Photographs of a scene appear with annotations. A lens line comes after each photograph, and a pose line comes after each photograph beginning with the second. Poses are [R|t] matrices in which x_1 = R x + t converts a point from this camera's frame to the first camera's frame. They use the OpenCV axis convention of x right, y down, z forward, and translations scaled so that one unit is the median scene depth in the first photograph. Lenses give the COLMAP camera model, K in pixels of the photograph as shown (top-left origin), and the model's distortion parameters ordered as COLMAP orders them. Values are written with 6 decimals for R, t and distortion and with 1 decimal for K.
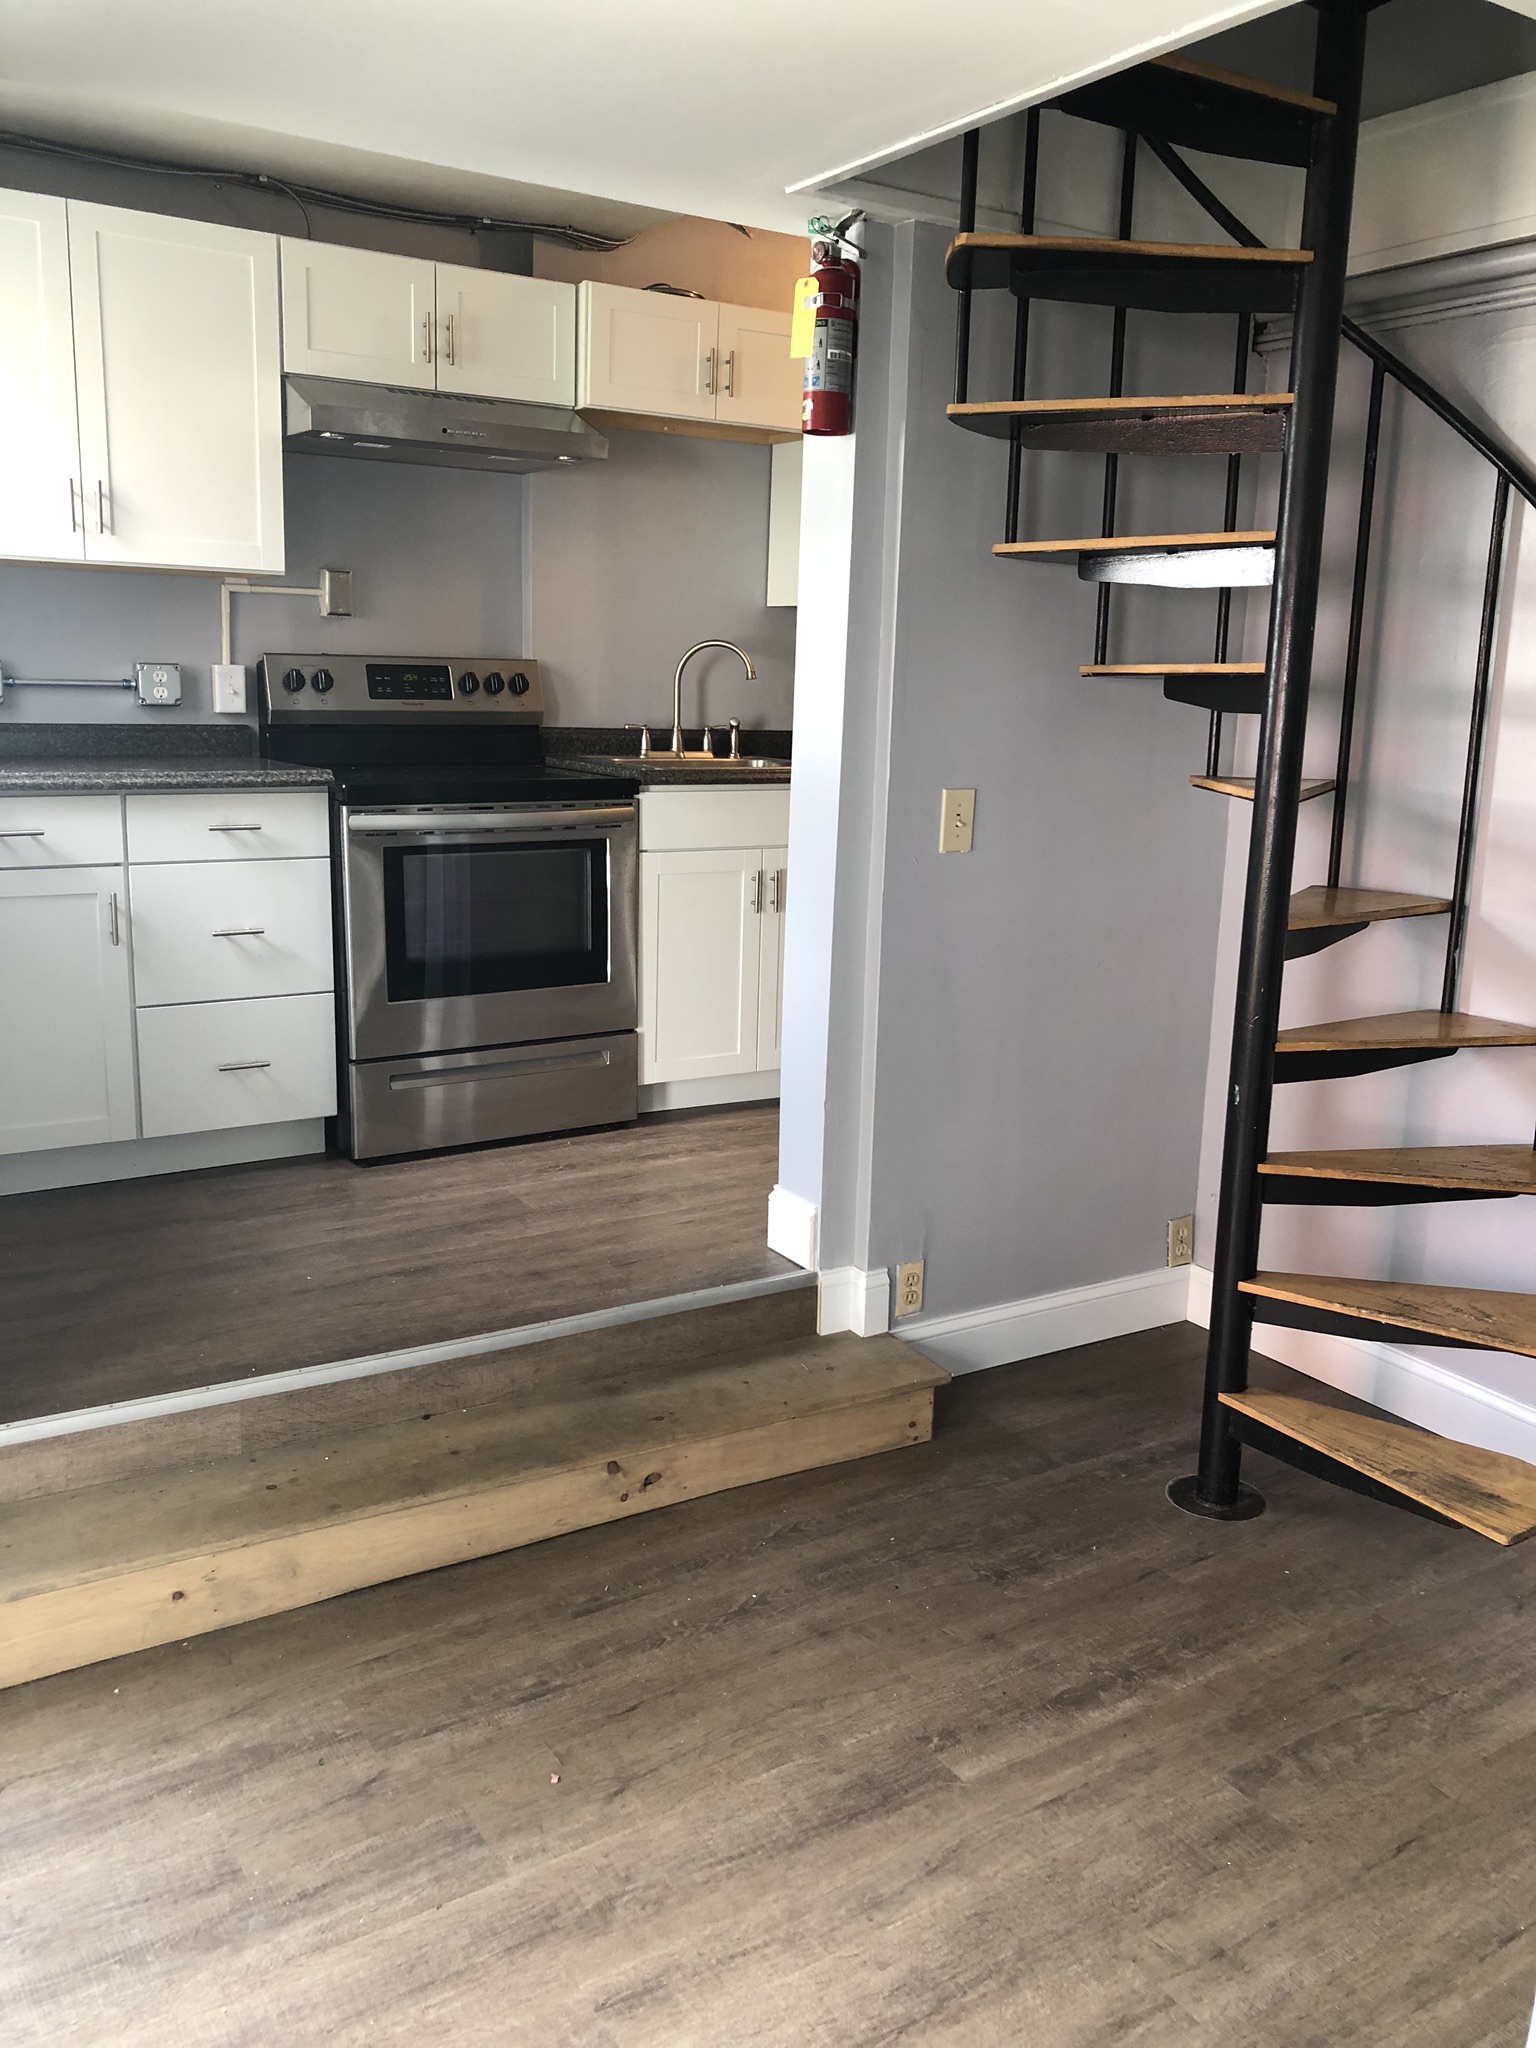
lens RADIAL K [[1690.5, 0, 772.7], [0, 1690.5, 1016.2], [0, 0, 1]] dist [-0.006809, 0.066191]
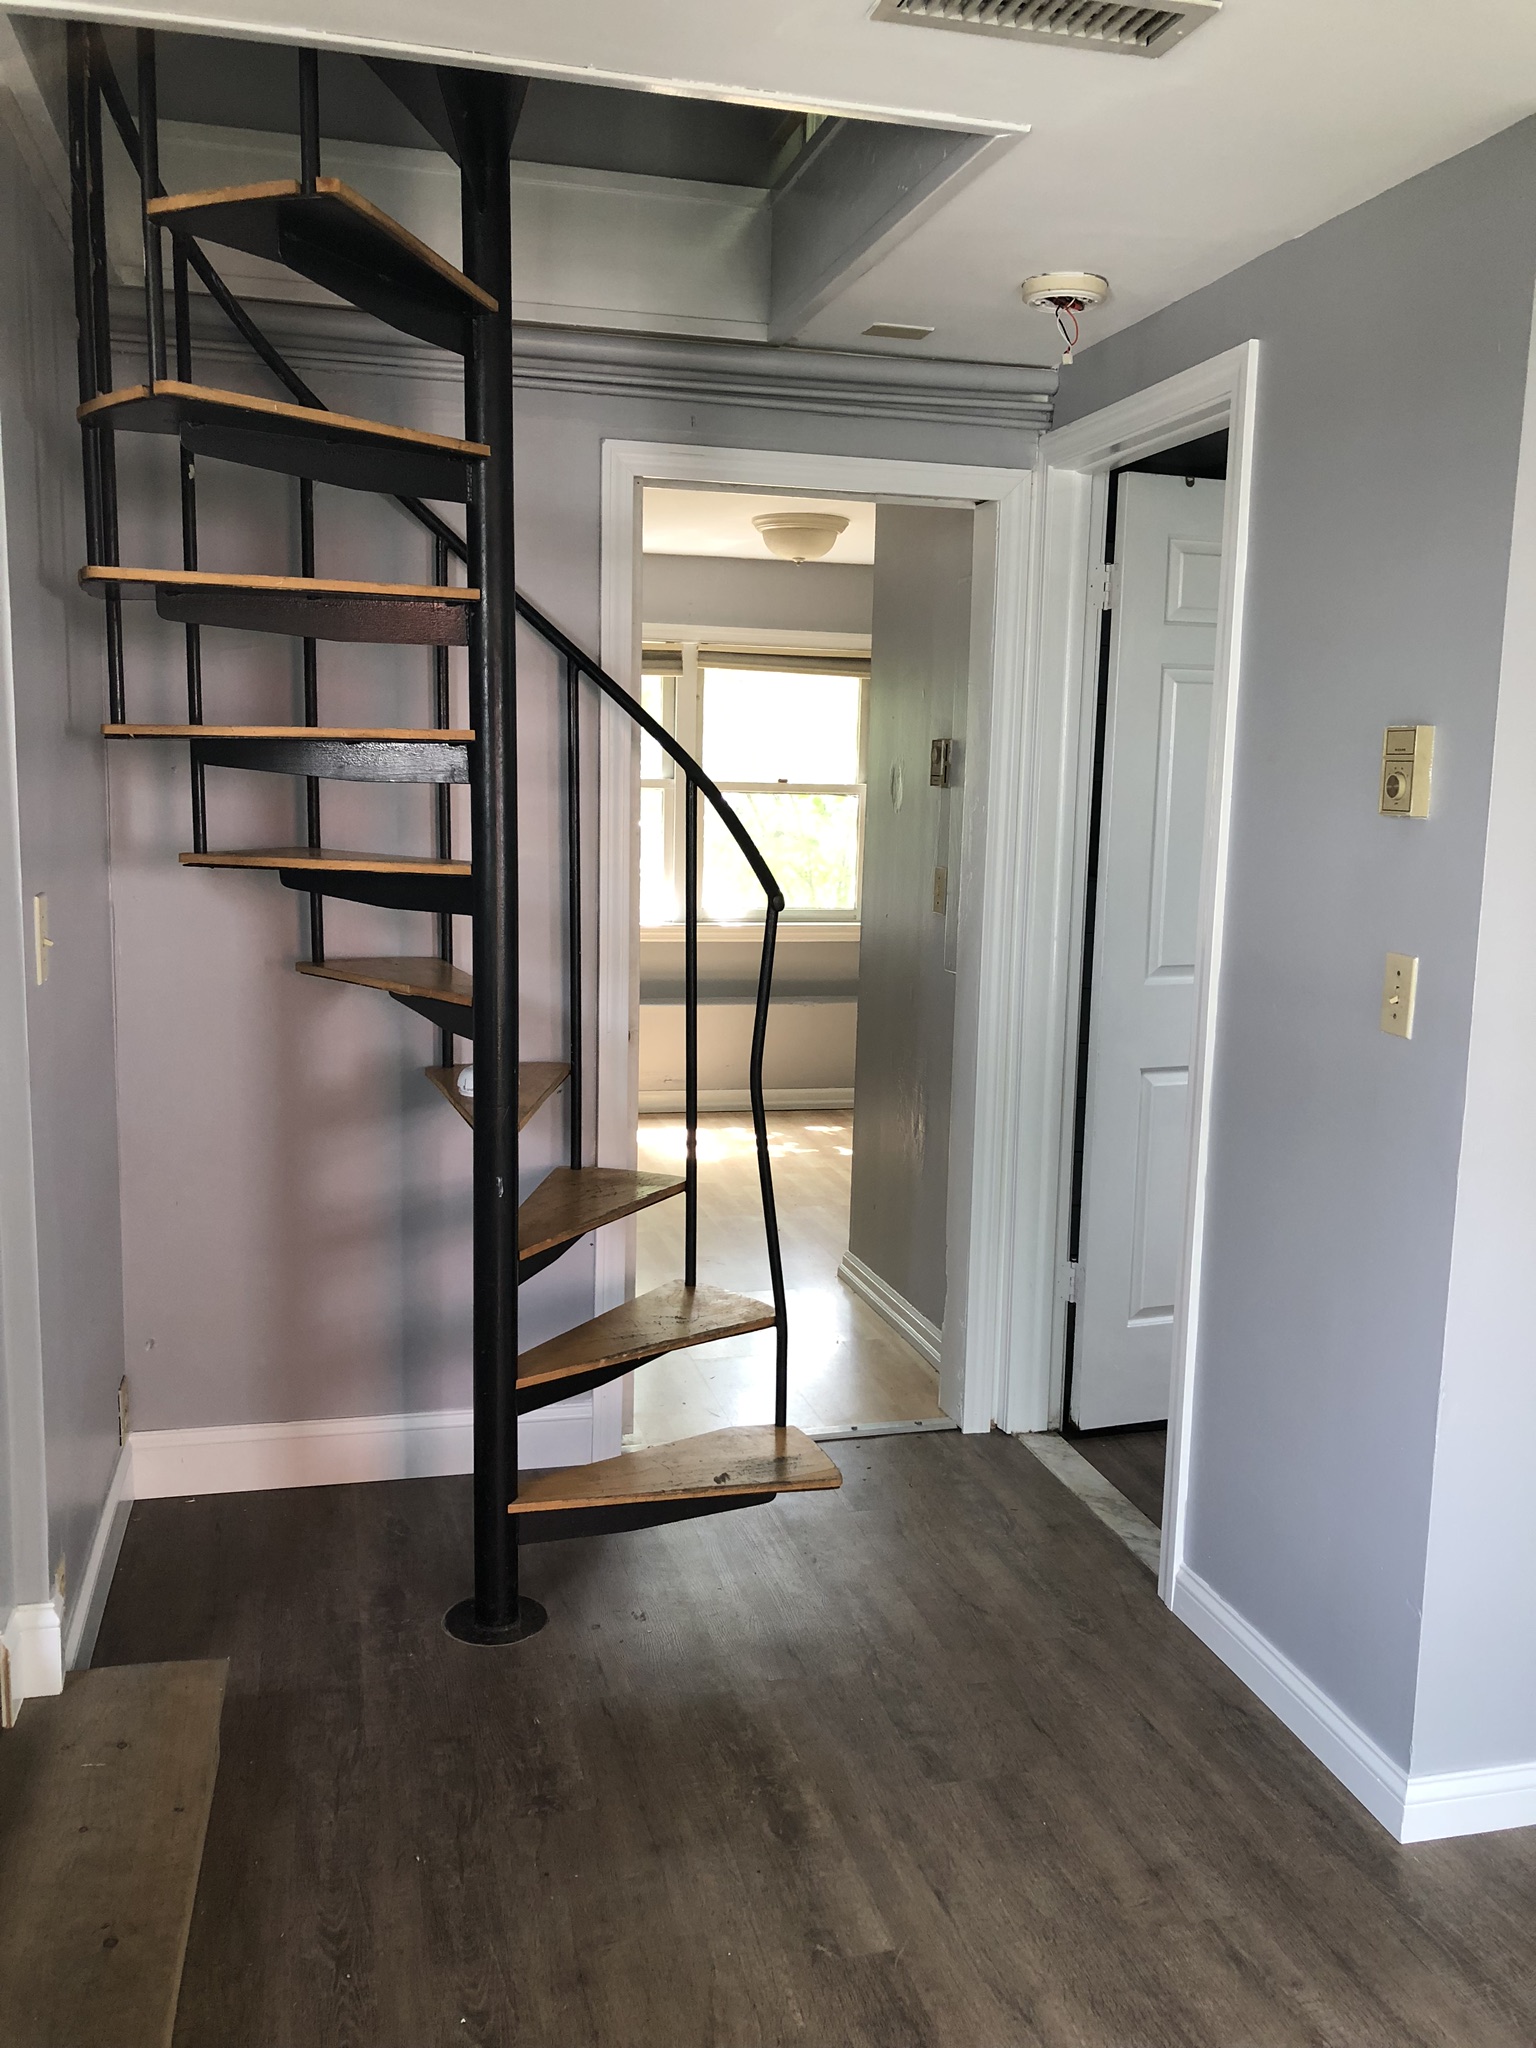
lens RADIAL K [[1690.5, 0, 772.7], [0, 1690.5, 1016.2], [0, 0, 1]] dist [-0.006809, 0.066191]
pose [[0.308624, -0.167213, 0.936371, -0.694429], [0.173626, 0.977791, 0.117384, -0.167980], [-0.935203, 0.126351, 0.330802, 0.693790]]
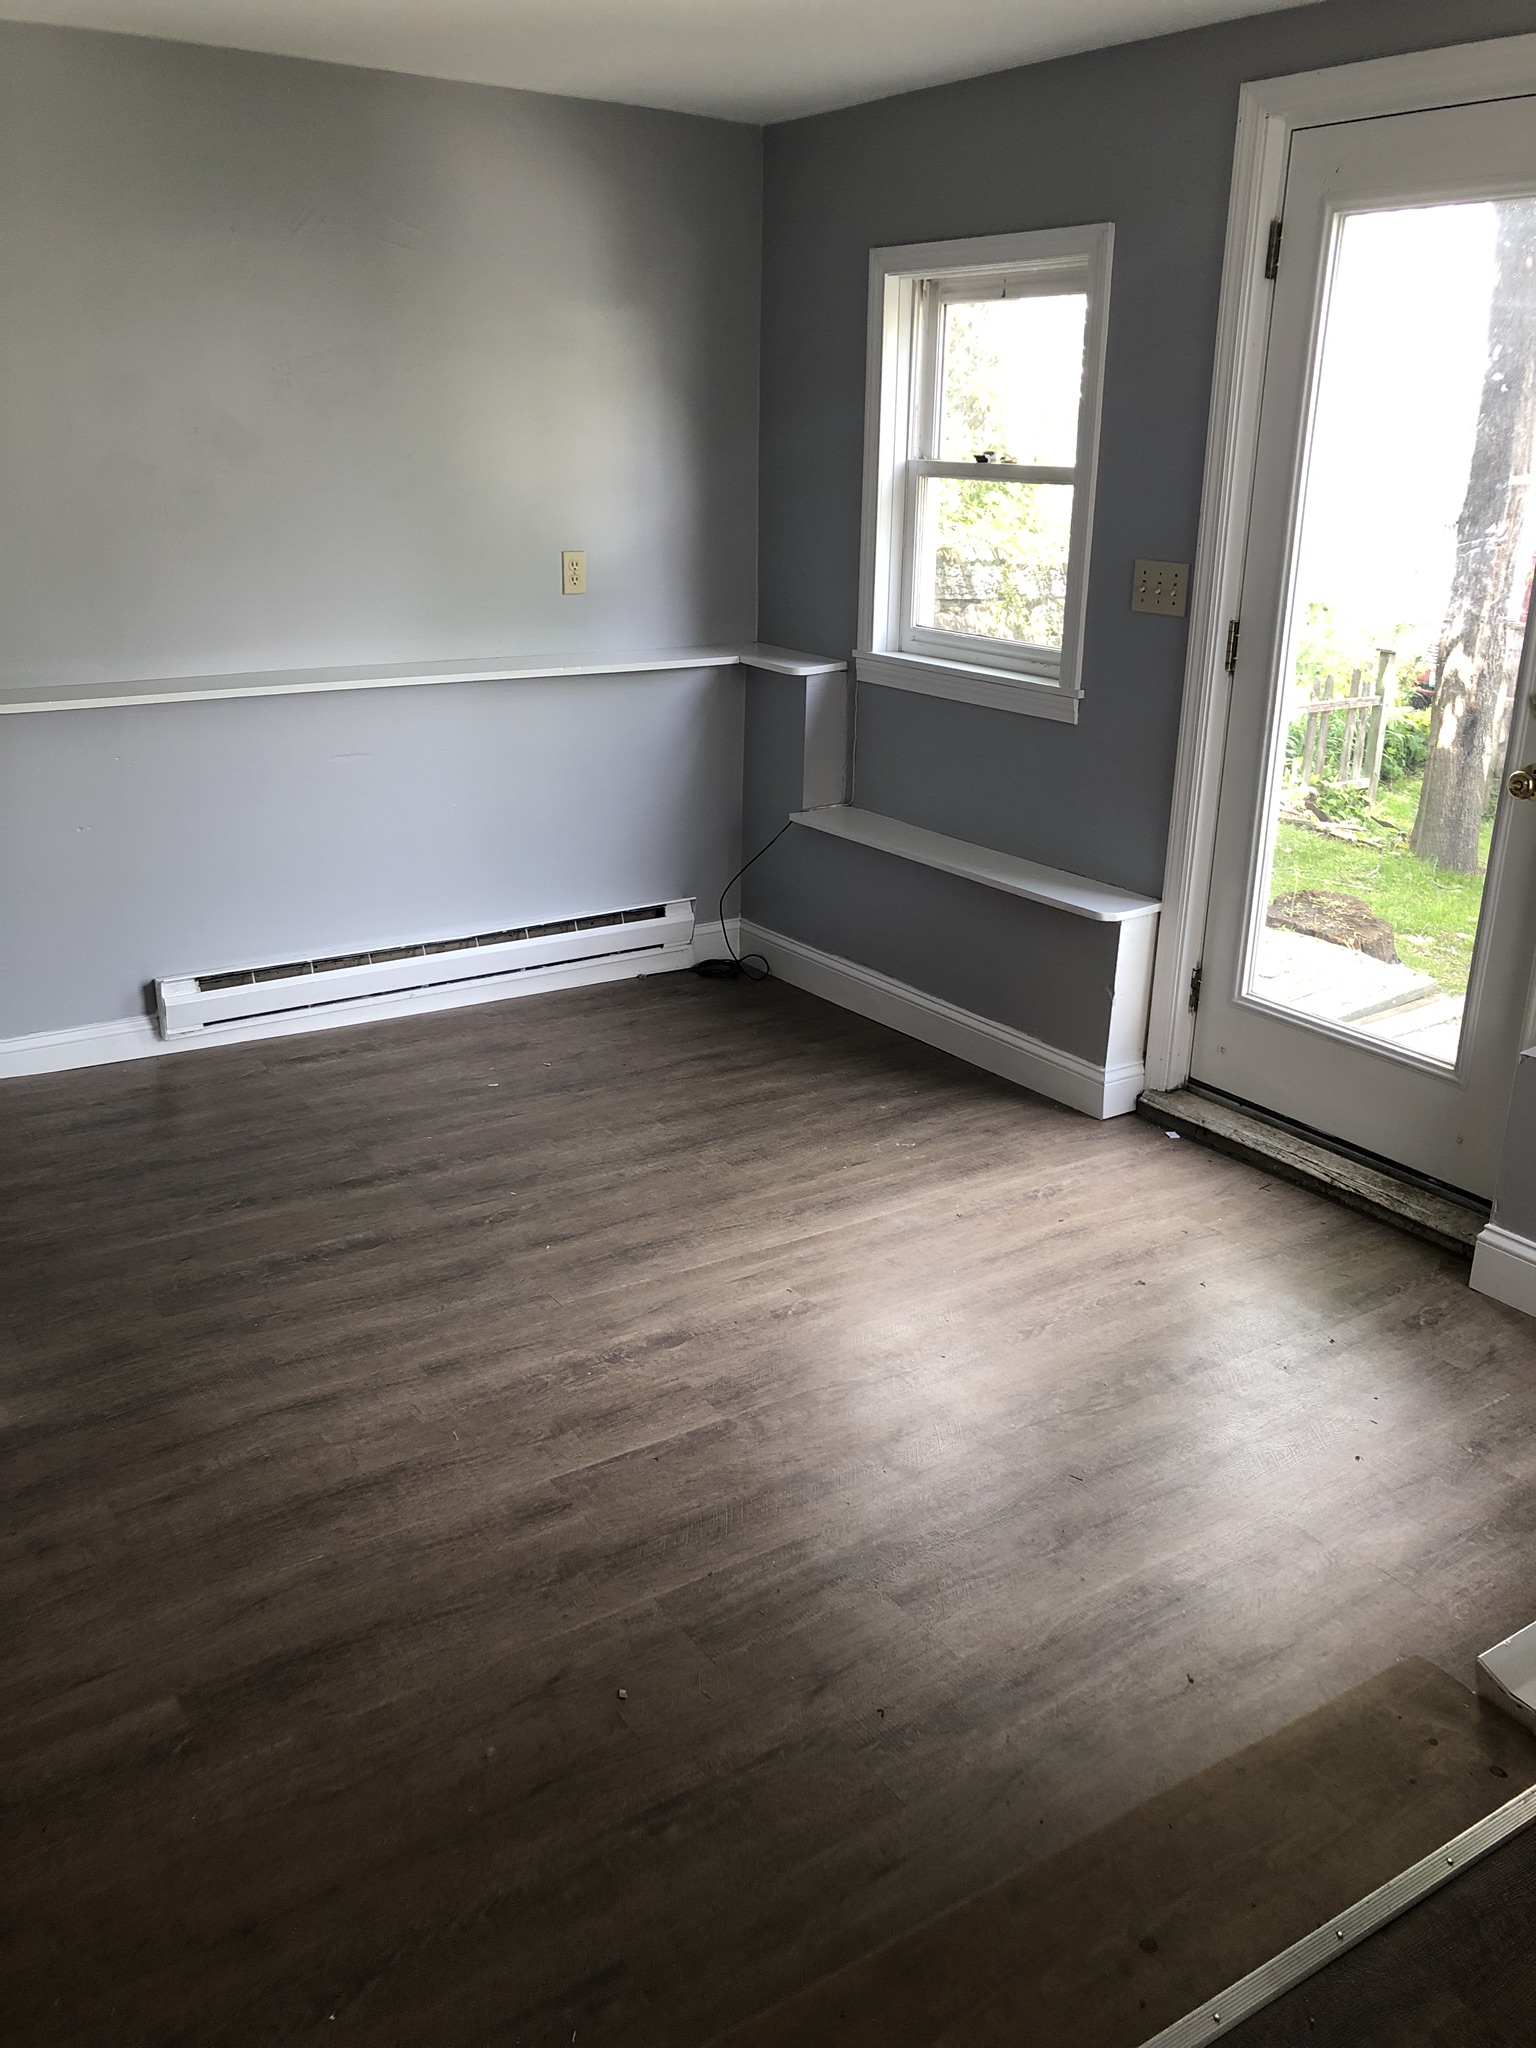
lens RADIAL K [[1690.5, 0, 772.7], [0, 1690.5, 1016.2], [0, 0, 1]] dist [-0.006809, 0.066191]
pose [[-0.998280, -0.032928, -0.048500, -0.153715], [-0.053181, 0.856777, 0.512938, -0.352006], [0.024664, 0.514635, -0.857055, 1.612004]]
